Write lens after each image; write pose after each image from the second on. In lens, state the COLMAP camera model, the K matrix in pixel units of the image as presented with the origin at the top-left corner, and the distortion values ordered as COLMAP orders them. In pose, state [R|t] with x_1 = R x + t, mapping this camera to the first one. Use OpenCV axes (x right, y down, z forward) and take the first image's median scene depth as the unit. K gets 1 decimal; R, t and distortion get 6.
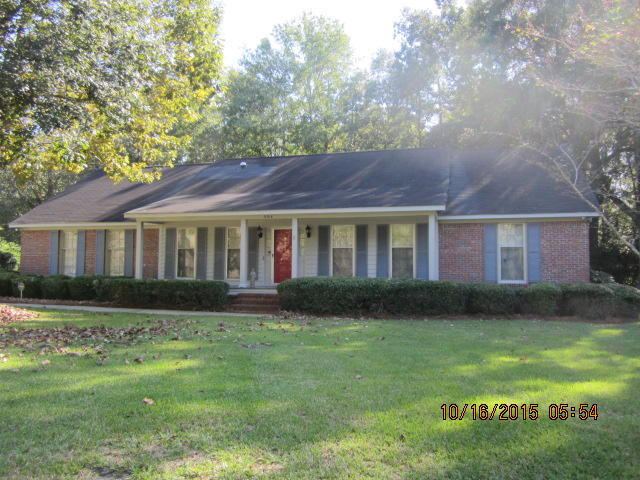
lens RADIAL K [[522.1, 0, 318.7], [0, 522.1, 241.1], [0, 0, 1]] dist [-0.040214, 0.007442]
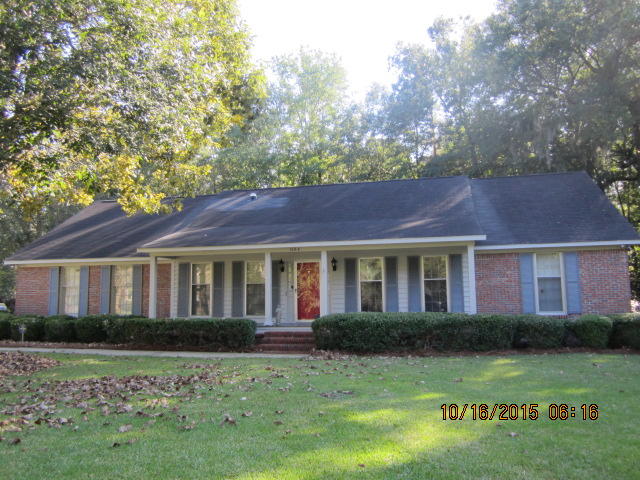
lens RADIAL K [[522.1, 0, 320.5], [0, 522.1, 239.1], [0, 0, 1]] dist [-0.040214, 0.007442]
pose [[0.998672, -0.012443, 0.049994, -0.091812], [0.015739, 0.997689, -0.066093, -0.001993], [-0.049056, 0.066792, 0.996560, 0.051405]]
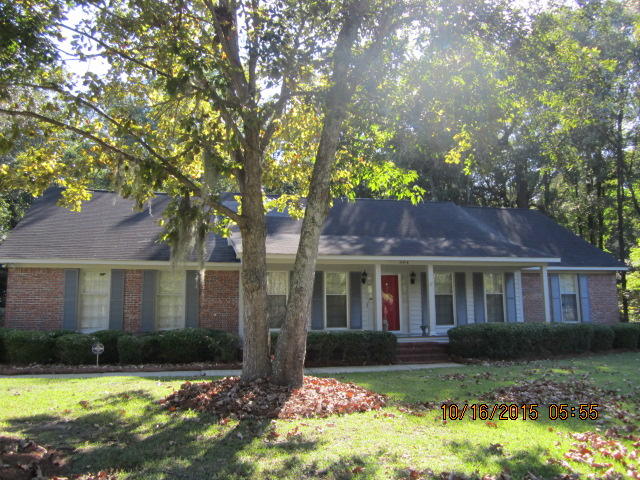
lens RADIAL K [[522.1, 0, 321.5], [0, 522.1, 238.1], [0, 0, 1]] dist [-0.040214, 0.007442]
pose [[0.862983, 0.057339, 0.501969, -0.675071], [-0.009423, 0.995193, -0.097480, 0.004147], [-0.505145, 0.079393, 0.859375, 0.226903]]
